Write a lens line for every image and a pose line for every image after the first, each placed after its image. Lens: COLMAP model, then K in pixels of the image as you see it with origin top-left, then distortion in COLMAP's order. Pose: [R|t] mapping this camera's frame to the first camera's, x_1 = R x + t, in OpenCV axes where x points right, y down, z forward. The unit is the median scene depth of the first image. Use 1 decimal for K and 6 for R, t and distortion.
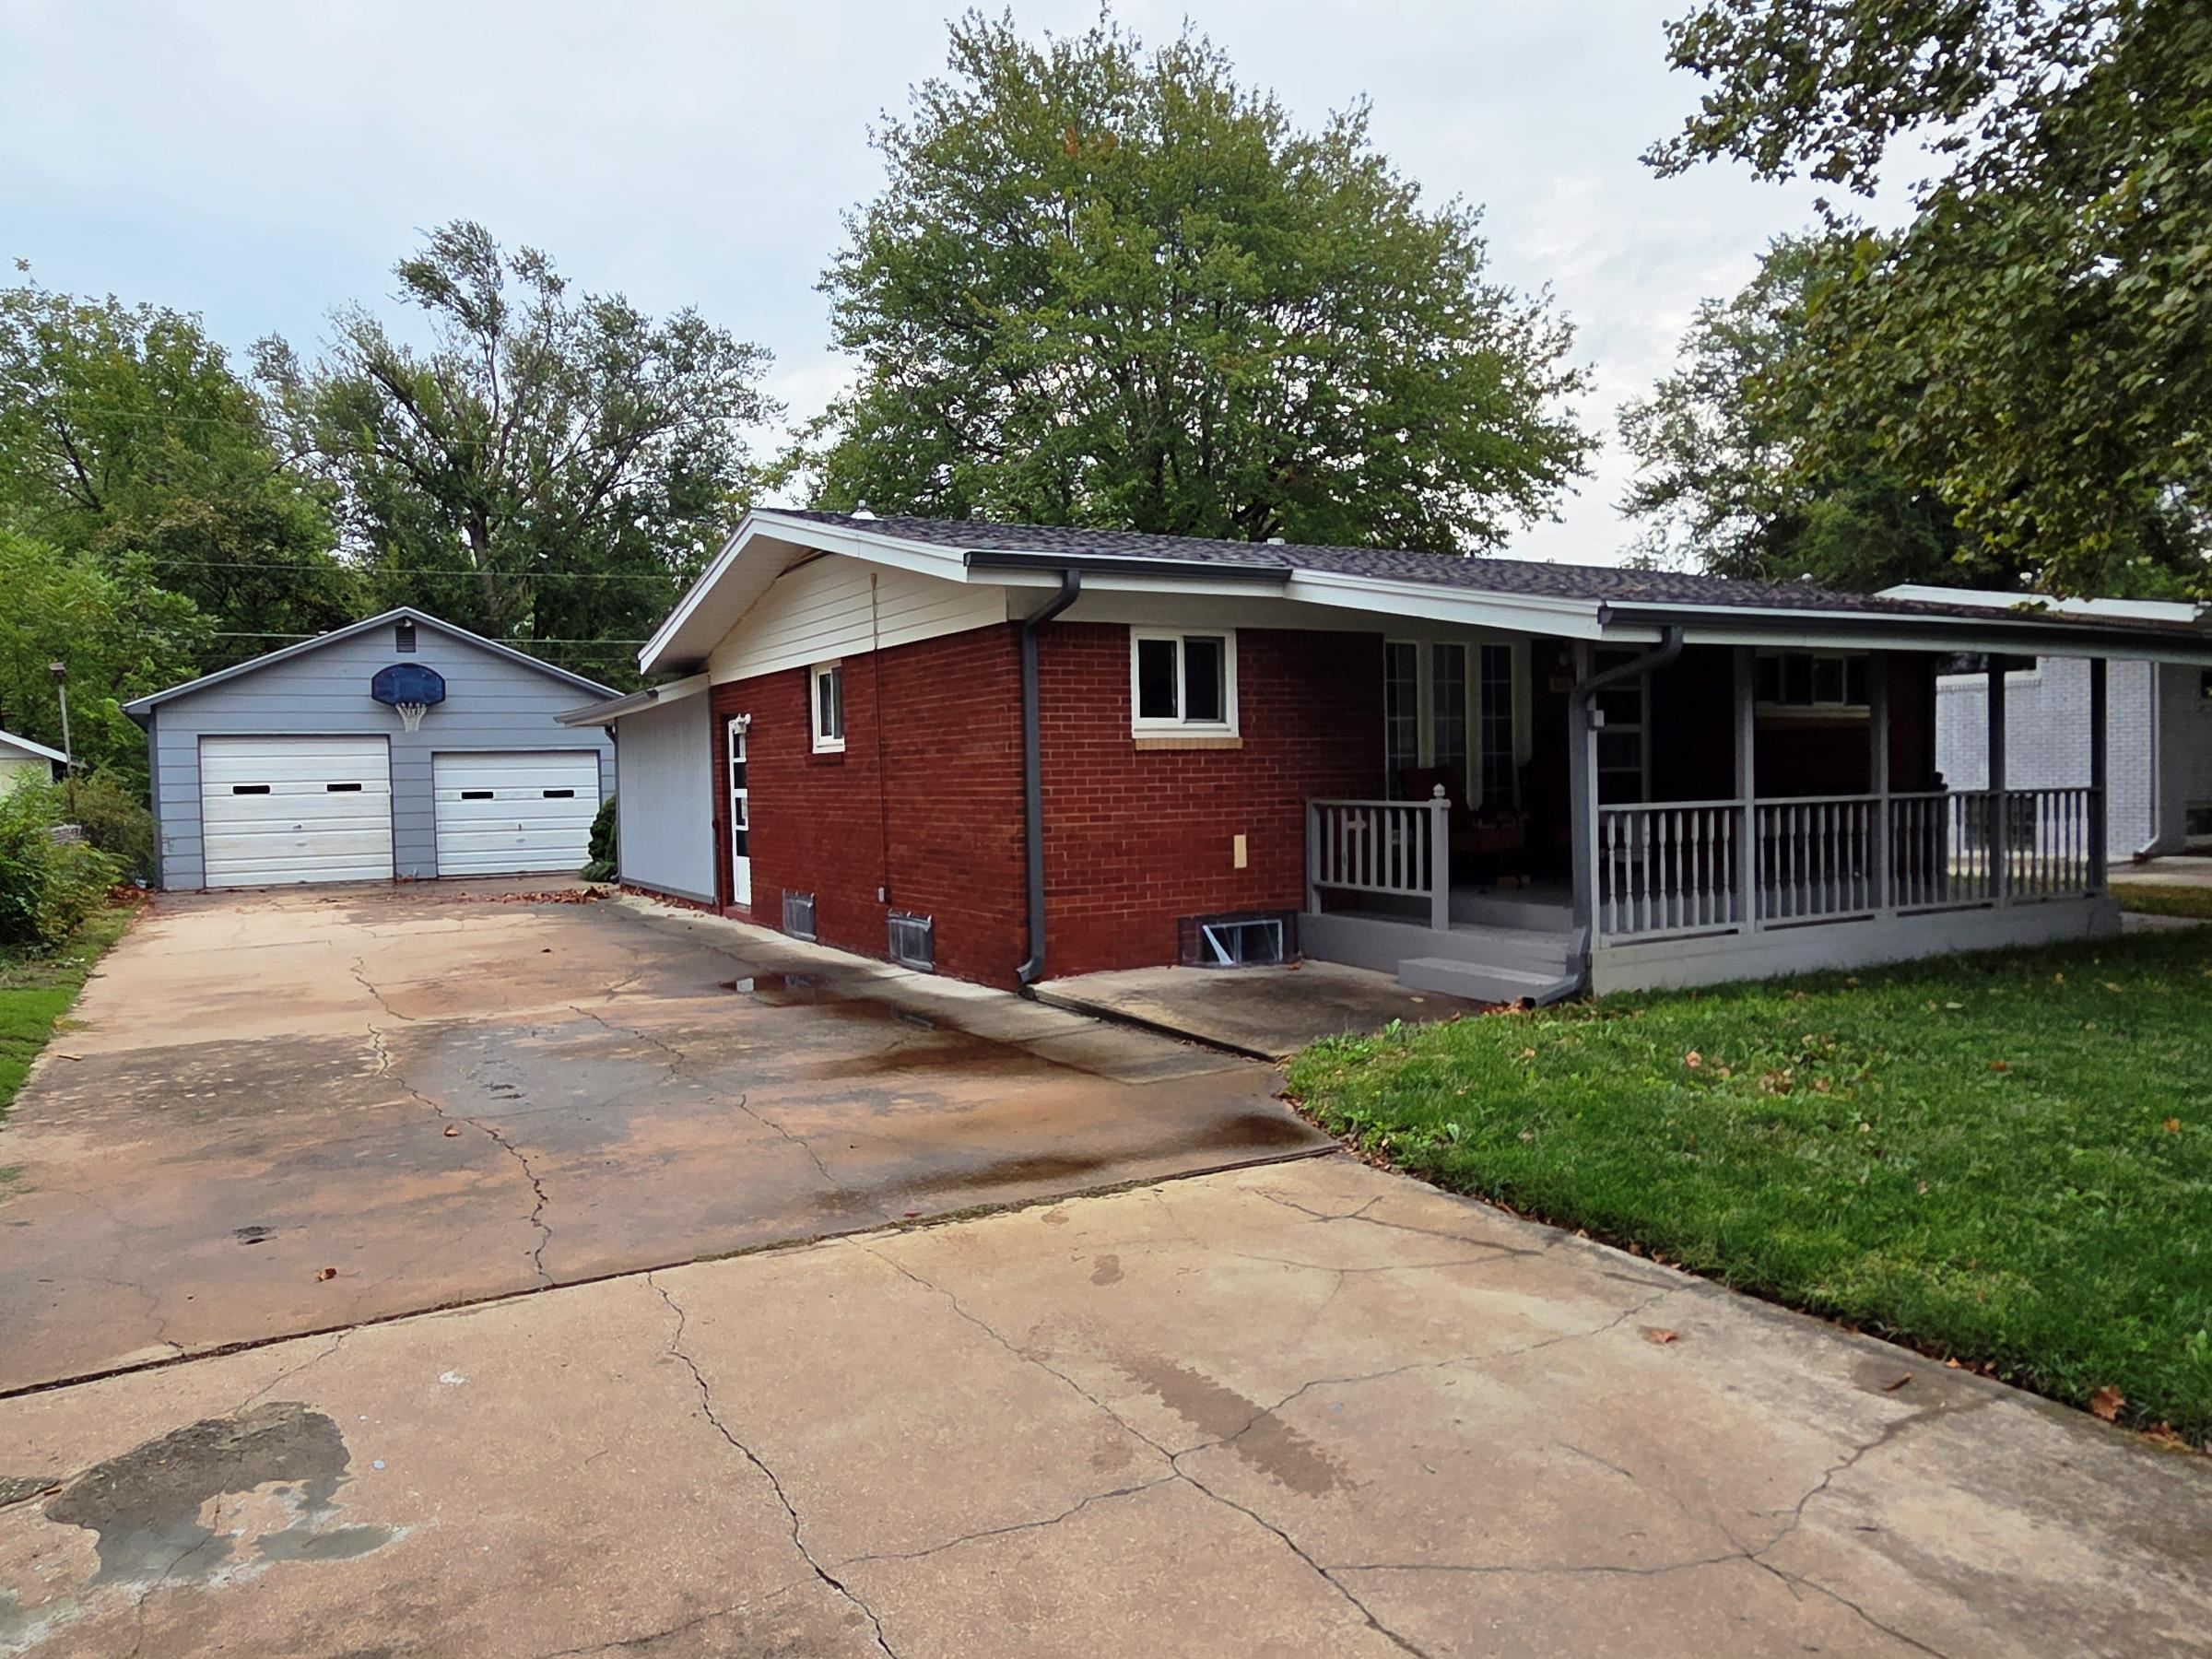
lens RADIAL K [[1505.6, 0, 1104.9], [0, 1505.6, 827.8], [0, 0, 1]] dist [-0.021071, 0.002112]
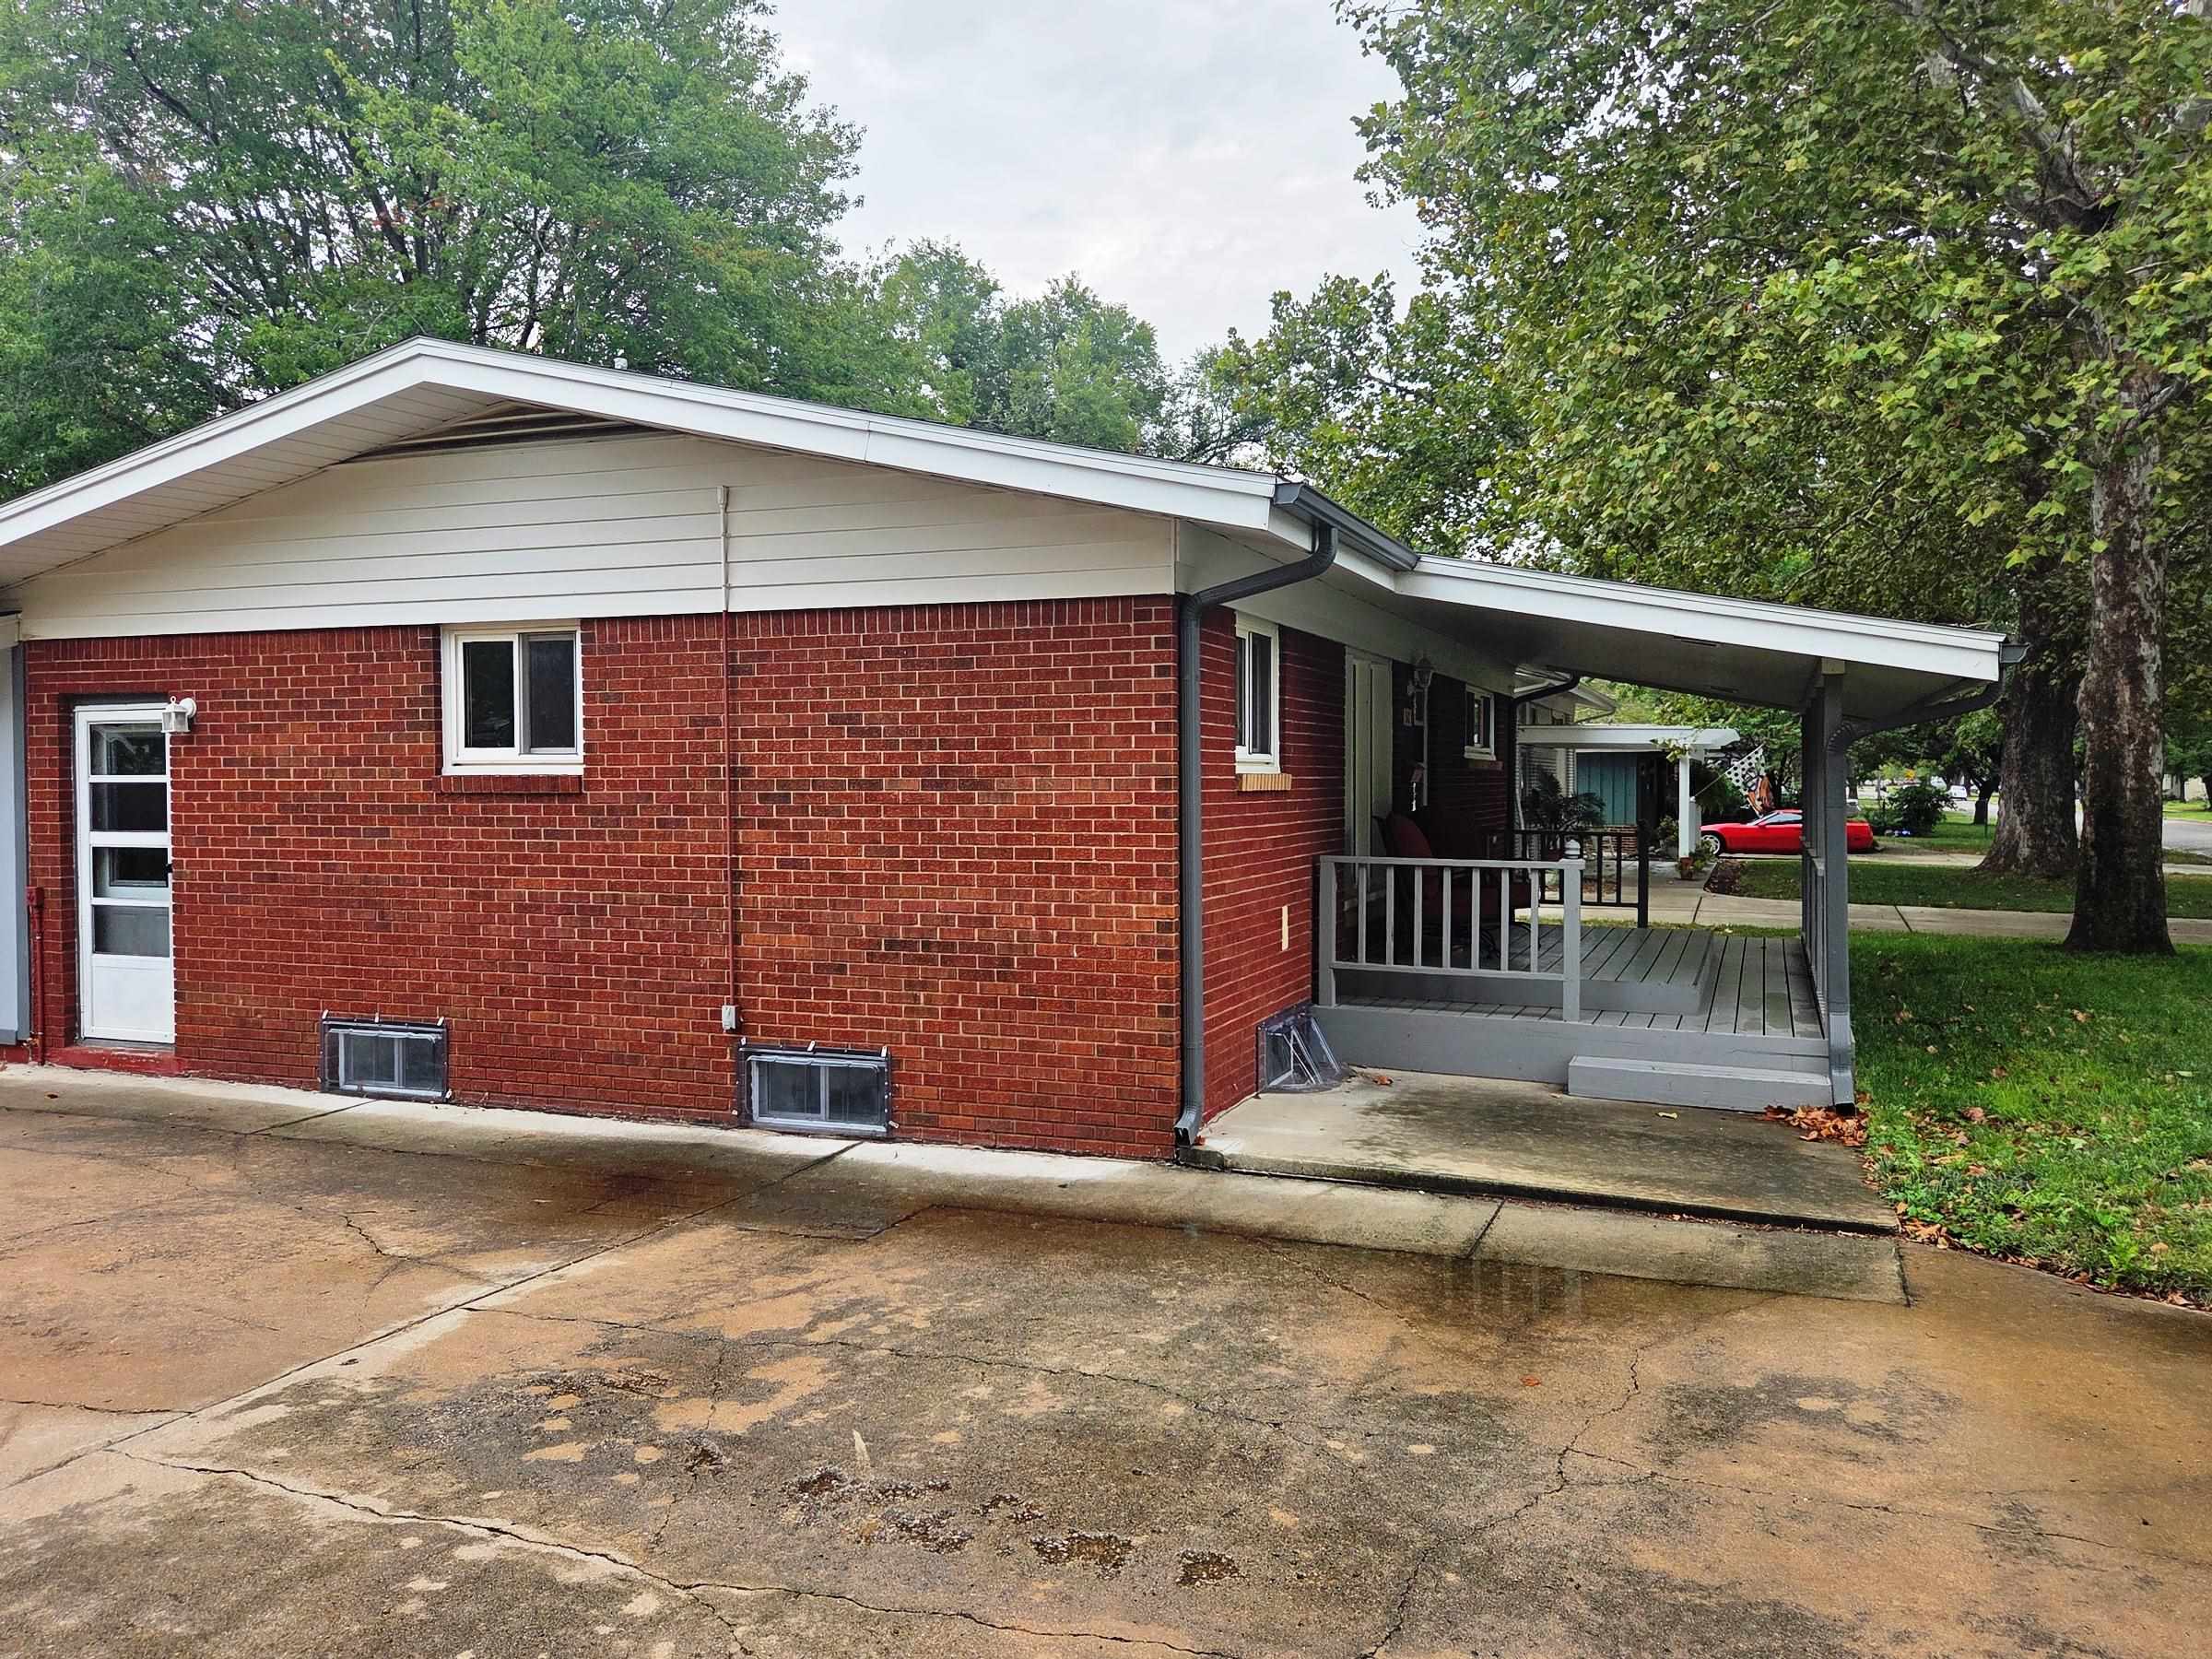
lens RADIAL K [[1507.7, 0, 1107.3], [0, 1507.7, 830.5], [0, 0, 1]] dist [-0.002367, -0.000282]
pose [[0.792383, 0.008507, 0.609964, -0.184081], [0.010209, 0.999578, -0.027204, -0.005642], [-0.609938, 0.027783, 0.791962, 0.197565]]
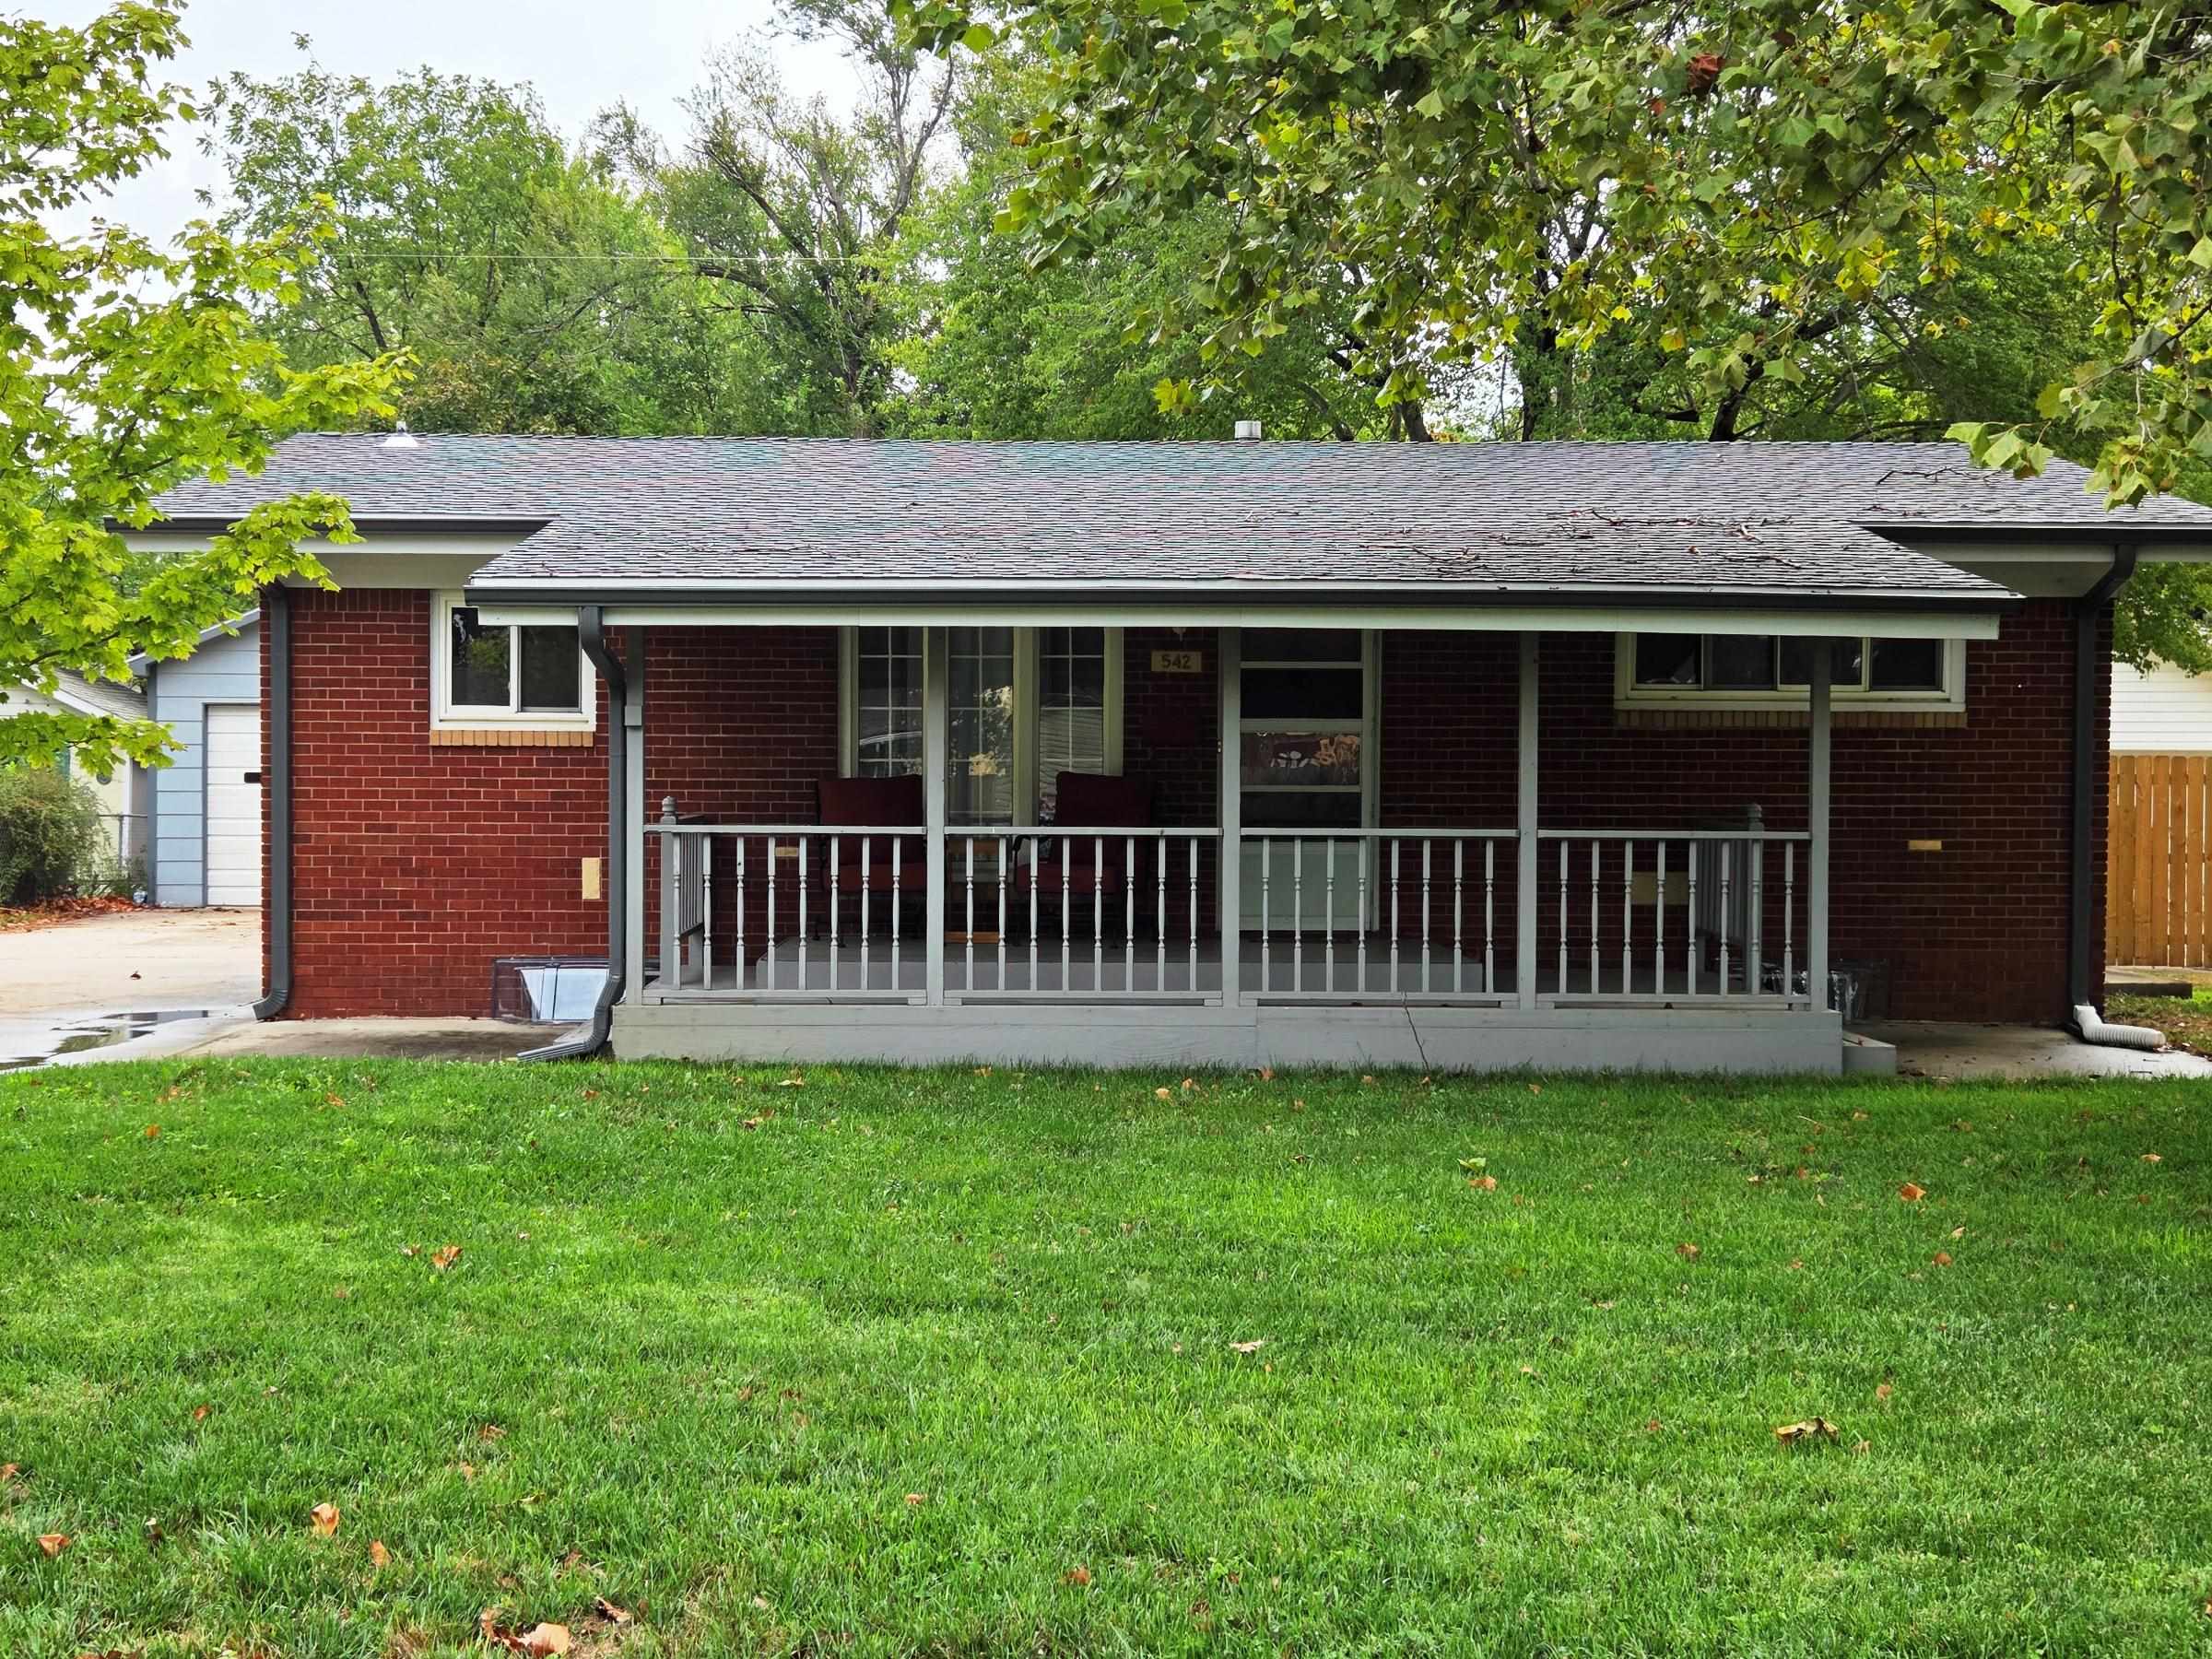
lens RADIAL K [[2964.9, 0, 1105.9], [0, 2964.9, 828.3], [0, 0, 1]] dist [0.023454, 0.000000]
pose [[0.875958, 0.028132, -0.481566, 1.084293], [-0.036381, 0.999308, -0.007799, -0.007820], [0.481013, 0.024351, 0.876375, -0.214682]]
